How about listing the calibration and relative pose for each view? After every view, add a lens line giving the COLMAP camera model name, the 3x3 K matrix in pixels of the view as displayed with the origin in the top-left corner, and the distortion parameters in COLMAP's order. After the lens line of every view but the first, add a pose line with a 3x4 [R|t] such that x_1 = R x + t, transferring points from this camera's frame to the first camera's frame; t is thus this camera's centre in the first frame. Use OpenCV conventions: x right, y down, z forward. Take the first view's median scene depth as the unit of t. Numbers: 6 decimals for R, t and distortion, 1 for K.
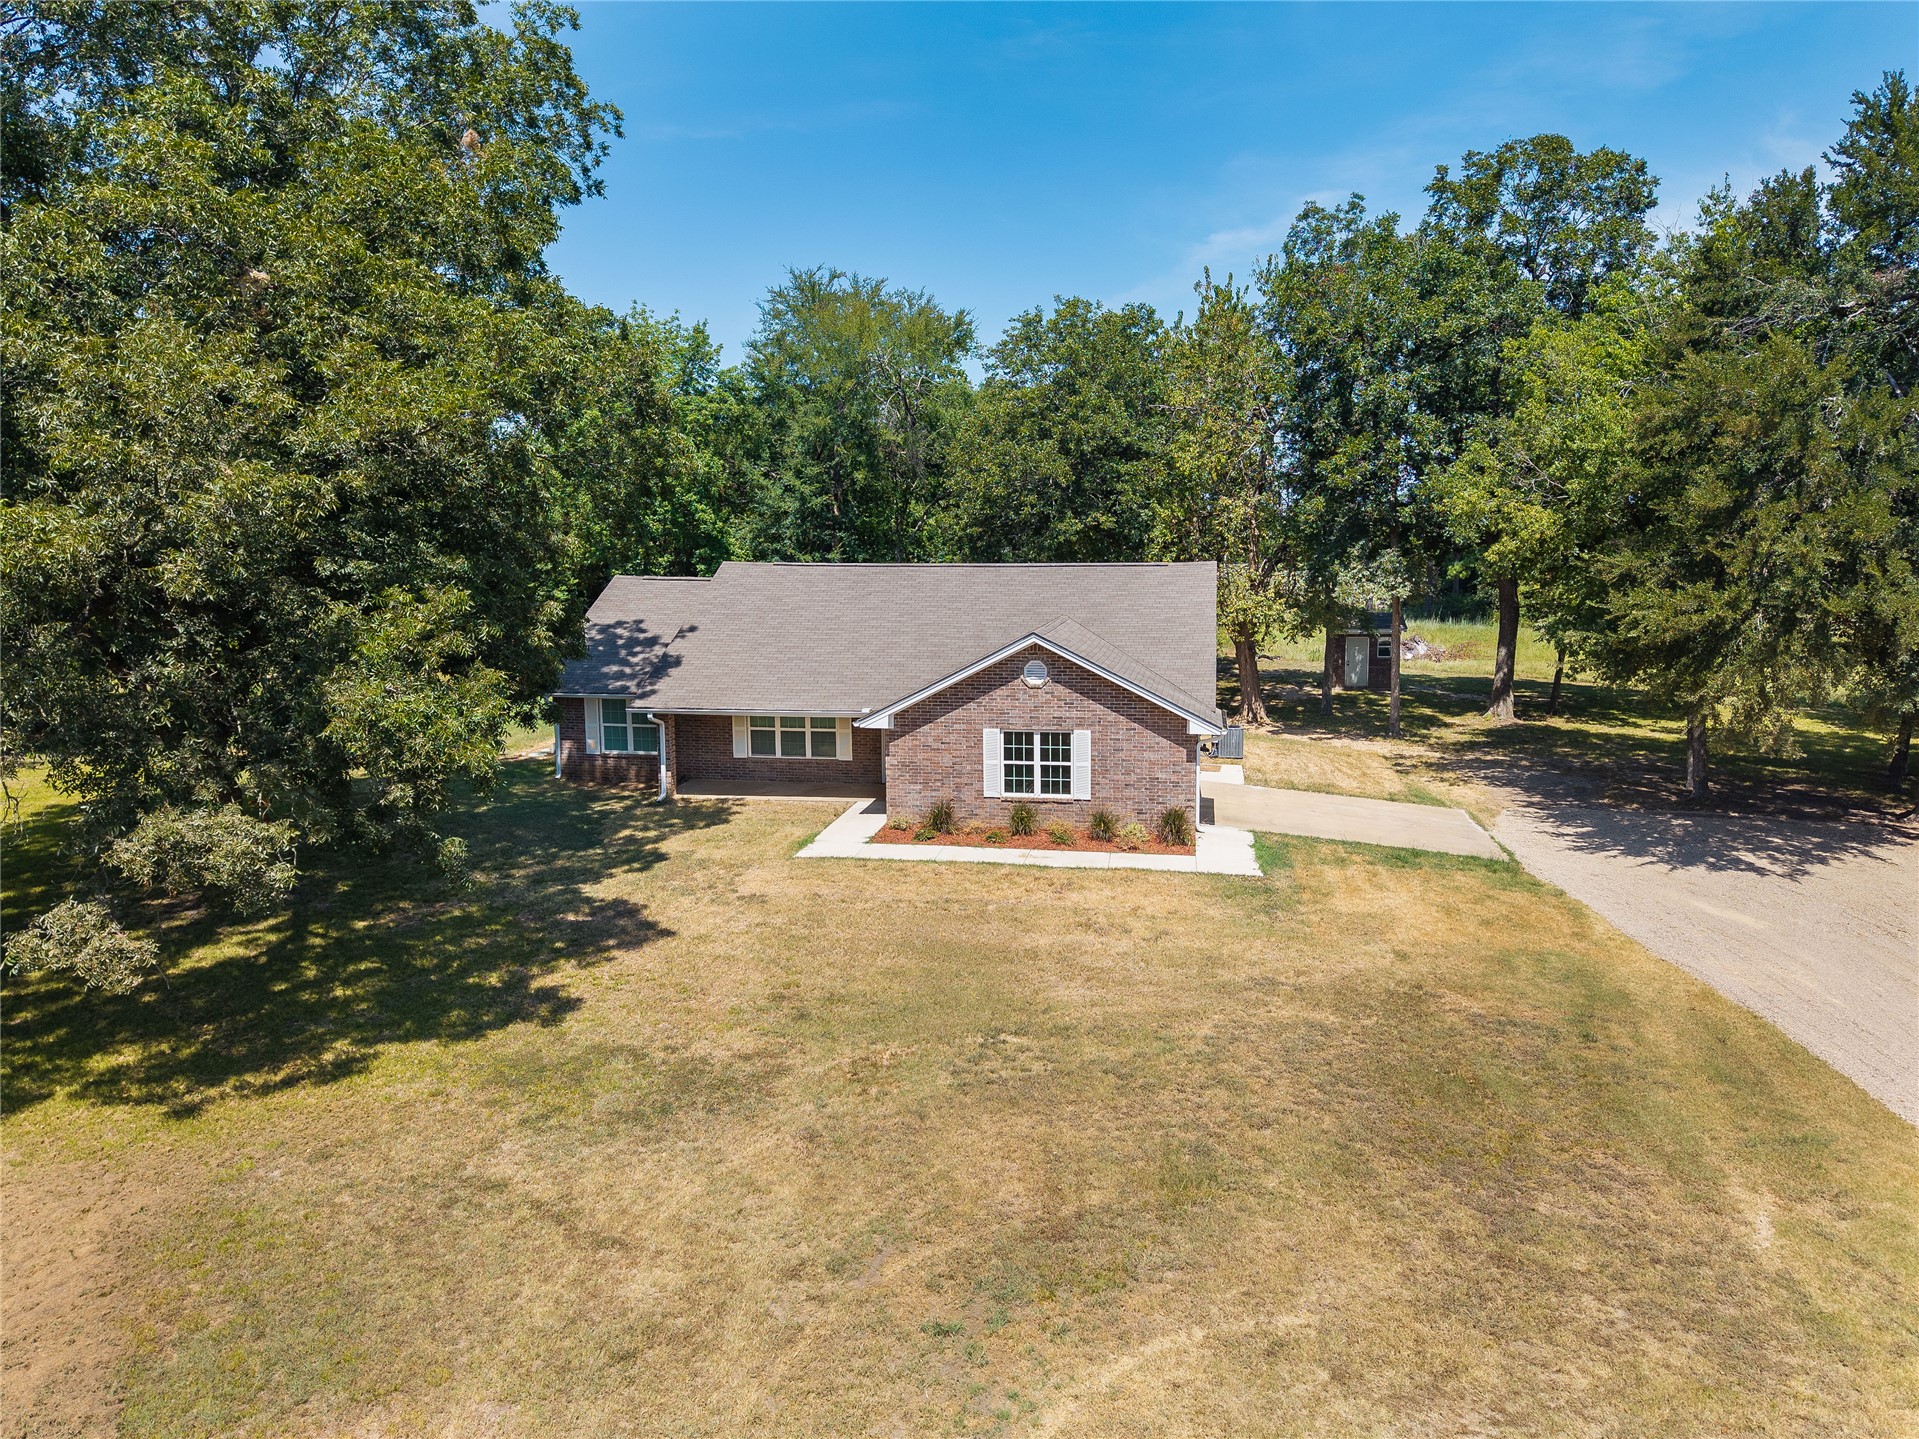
lens RADIAL K [[1310.0, 0, 968.6], [0, 1310.0, 718.2], [0, 0, 1]] dist [0.011119, -0.002369]
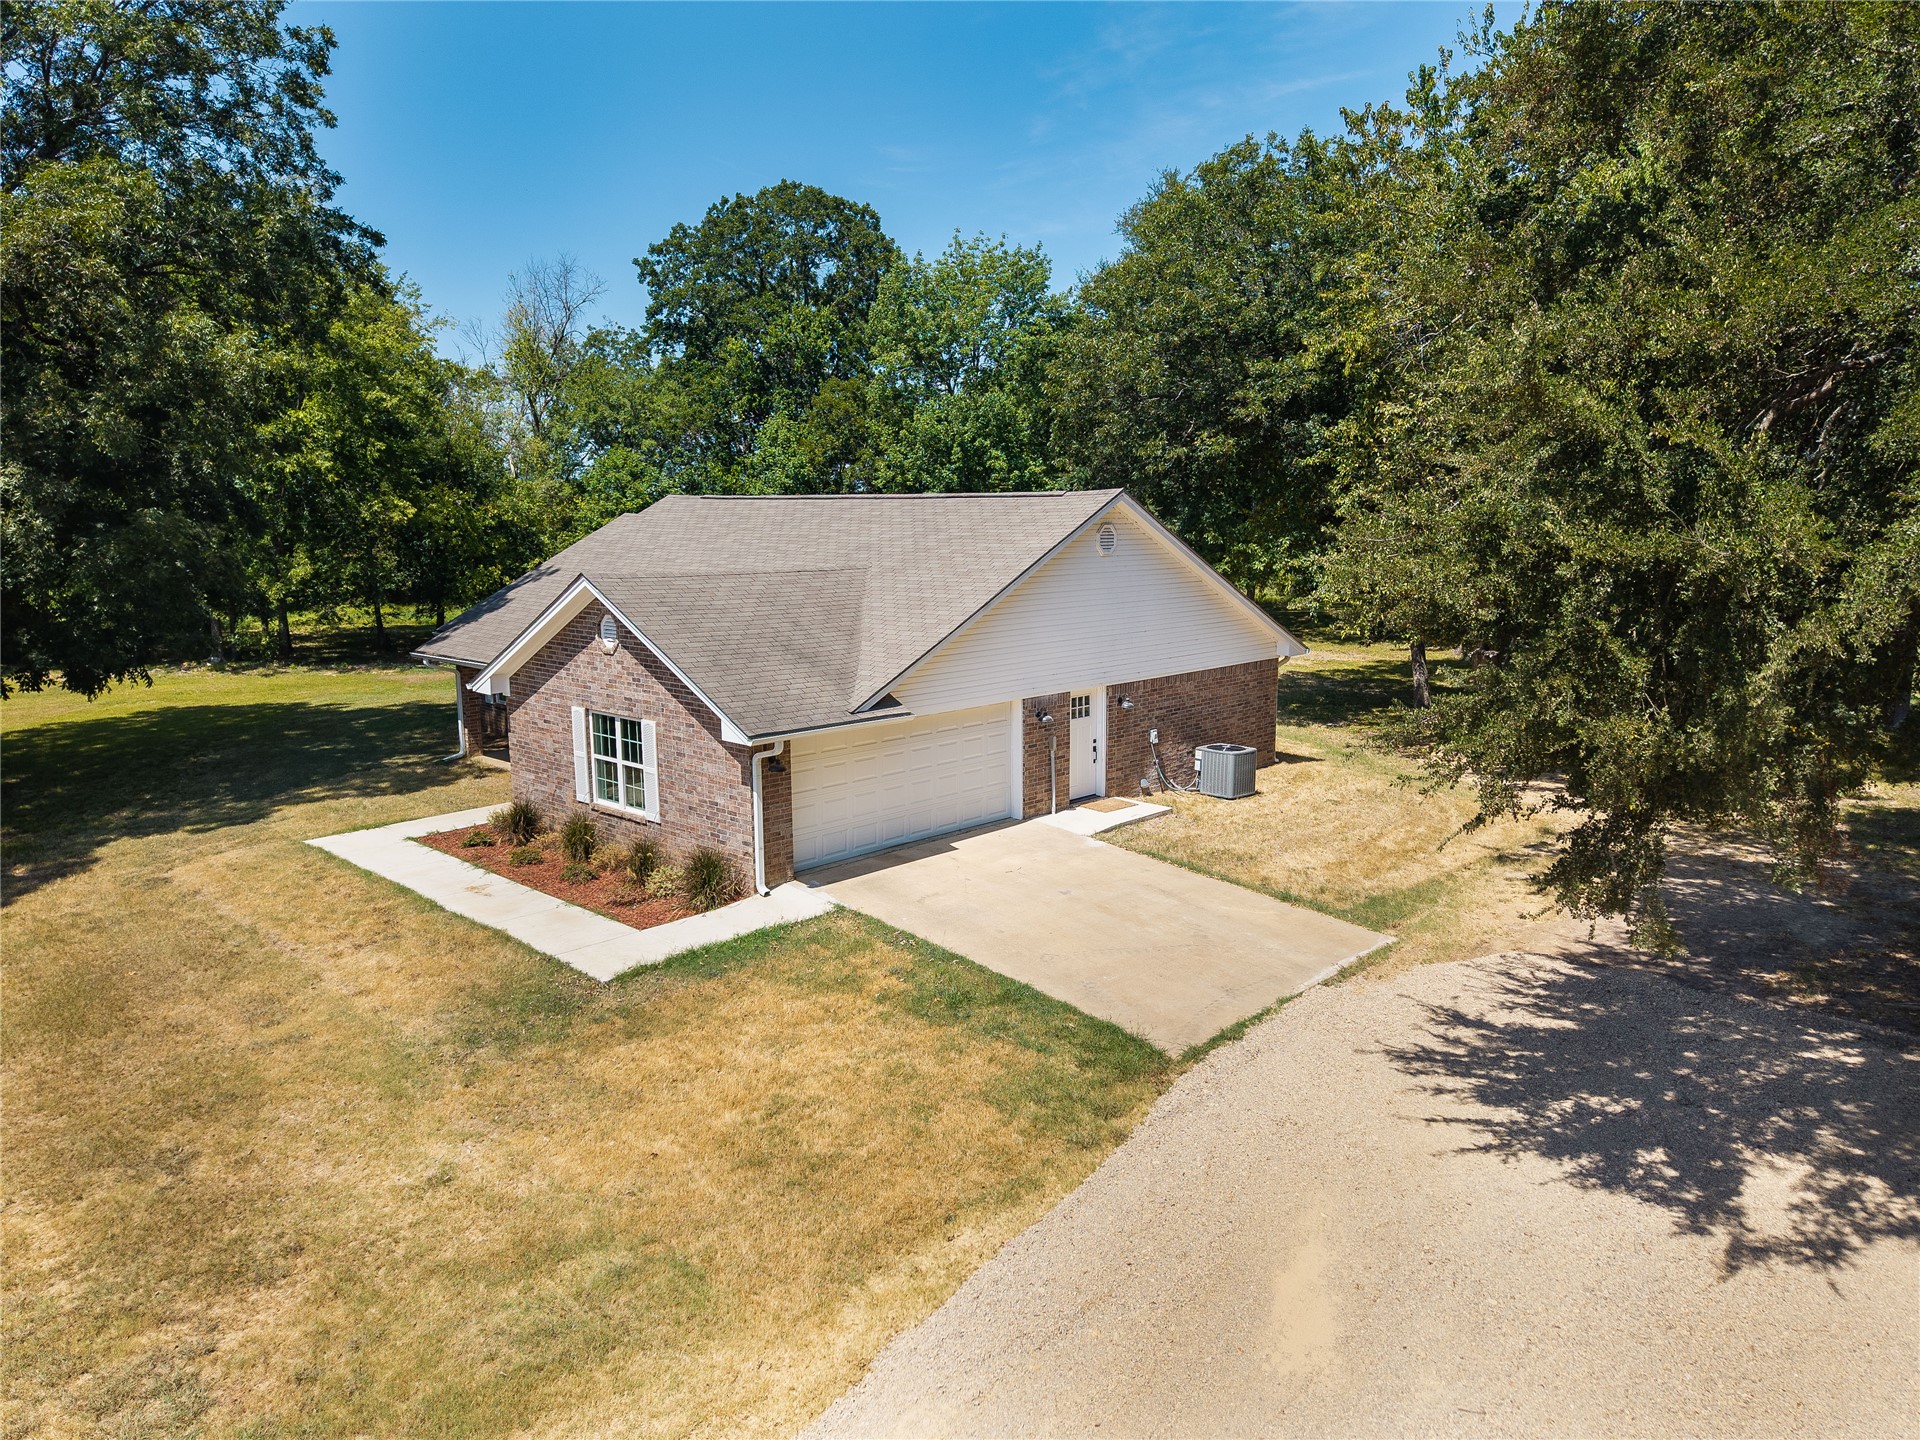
lens RADIAL K [[1310.7, 0, 969.1], [0, 1310.7, 718.7], [0, 0, 1]] dist [0.011119, -0.002369]
pose [[0.833935, 0.089974, -0.544478, 0.595191], [-0.081565, 0.995879, 0.039641, -0.032211], [0.545802, 0.011352, 0.837838, 0.514546]]
